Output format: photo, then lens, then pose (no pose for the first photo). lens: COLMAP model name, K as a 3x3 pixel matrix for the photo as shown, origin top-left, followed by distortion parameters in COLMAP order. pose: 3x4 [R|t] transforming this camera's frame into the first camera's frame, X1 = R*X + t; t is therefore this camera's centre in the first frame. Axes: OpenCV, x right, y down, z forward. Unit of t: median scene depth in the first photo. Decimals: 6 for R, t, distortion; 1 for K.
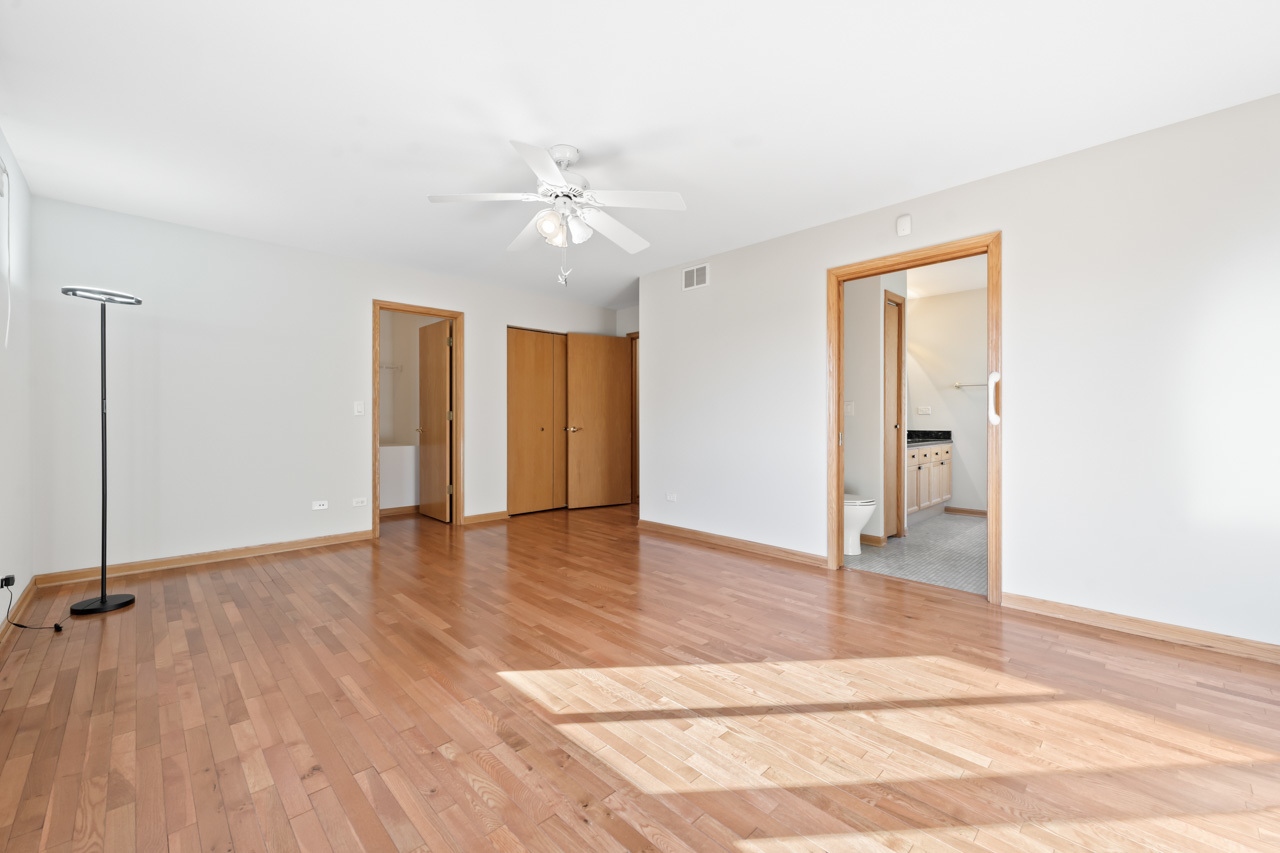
lens RADIAL K [[518.5, 0, 646.6], [0, 518.5, 421.4], [0, 0, 1]] dist [0.000865, -0.000537]
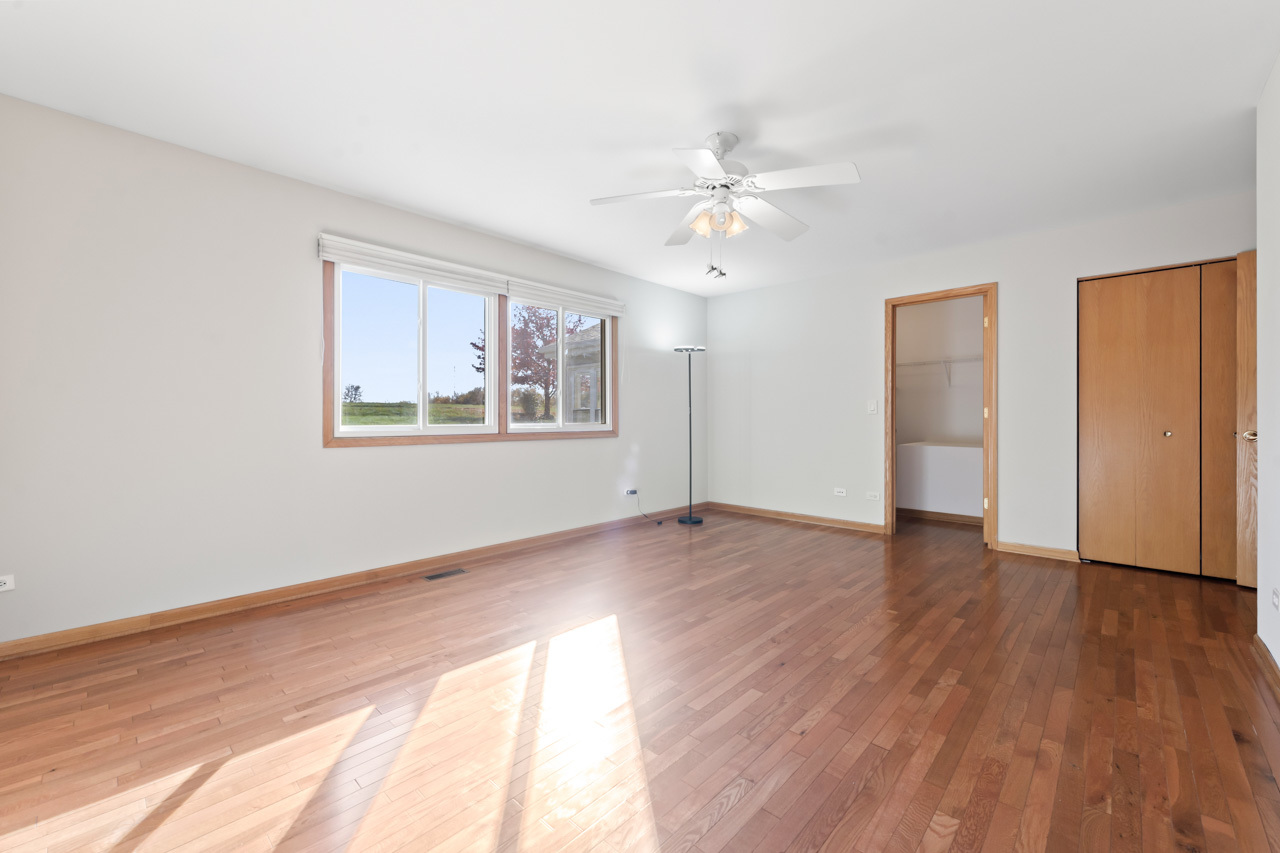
lens RADIAL K [[518.5, 0, 648.1], [0, 518.5, 420.5], [0, 0, 1]] dist [0.000865, -0.000537]
pose [[0.043688, 0.004826, -0.999034, 0.598698], [-0.008086, 0.999957, 0.004477, 0.000303], [0.999012, 0.007882, 0.043725, 0.614814]]
